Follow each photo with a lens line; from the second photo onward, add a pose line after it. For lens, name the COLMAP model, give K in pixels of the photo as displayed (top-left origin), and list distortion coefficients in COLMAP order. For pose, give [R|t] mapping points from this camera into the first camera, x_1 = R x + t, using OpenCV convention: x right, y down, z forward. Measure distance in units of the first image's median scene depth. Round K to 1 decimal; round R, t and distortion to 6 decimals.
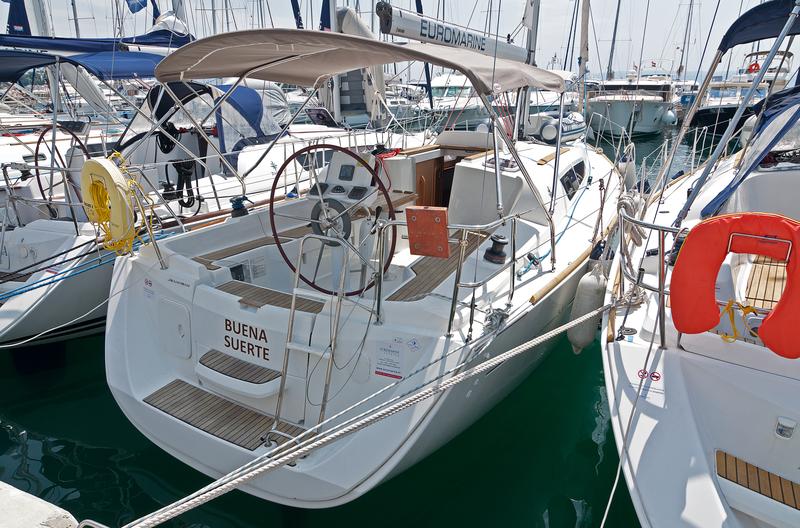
lens RADIAL K [[550.4, 0, 400.0], [0, 550.4, 264.0], [0, 0, 1]] dist [0.000611, -0.000520]
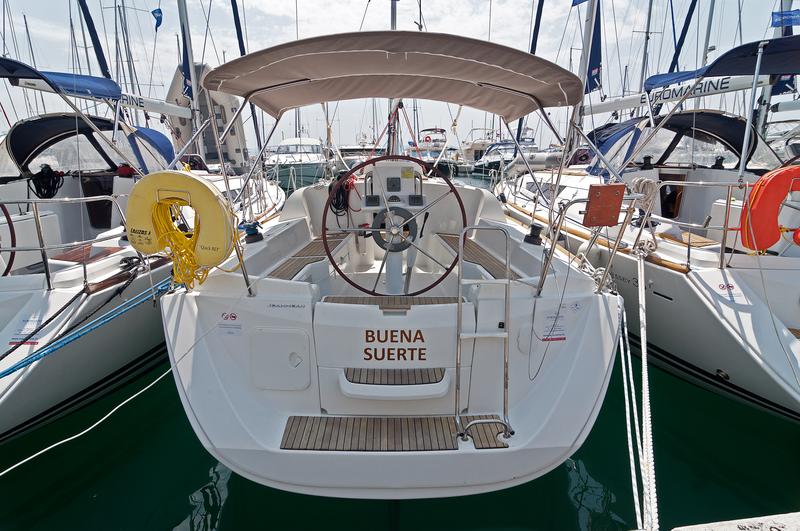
lens RADIAL K [[441.1, 0, 398.6], [0, 441.1, 254.6], [0, 0, 1]] dist [-0.002314, -0.000332]
pose [[0.861249, -0.123028, 0.493066, -0.636783], [0.168506, 0.984498, -0.048685, 0.017948], [-0.479432, 0.125015, 0.868629, 0.301831]]
